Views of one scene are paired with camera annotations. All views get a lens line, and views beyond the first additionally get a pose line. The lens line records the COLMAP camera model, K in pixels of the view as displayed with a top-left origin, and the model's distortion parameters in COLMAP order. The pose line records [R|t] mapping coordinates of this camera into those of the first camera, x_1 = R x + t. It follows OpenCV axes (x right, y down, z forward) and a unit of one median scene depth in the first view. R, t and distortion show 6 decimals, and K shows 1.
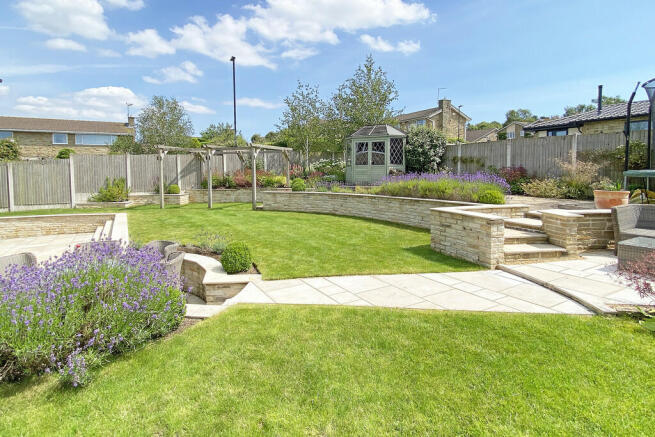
lens RADIAL K [[334.3, 0, 326.6], [0, 334.3, 194.6], [0, 0, 1]] dist [0.000877, 0.000100]
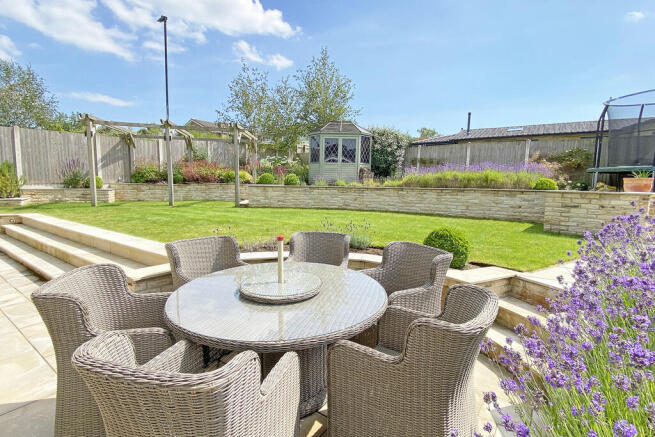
lens RADIAL K [[313.8, 0, 328.7], [0, 313.8, 219.5], [0, 0, 1]] dist [0.035371, -0.036369]
pose [[0.913294, -0.021719, 0.406721, -0.281626], [0.002301, 0.998836, 0.048173, 0.034294], [-0.407294, -0.043060, 0.912281, 0.170487]]
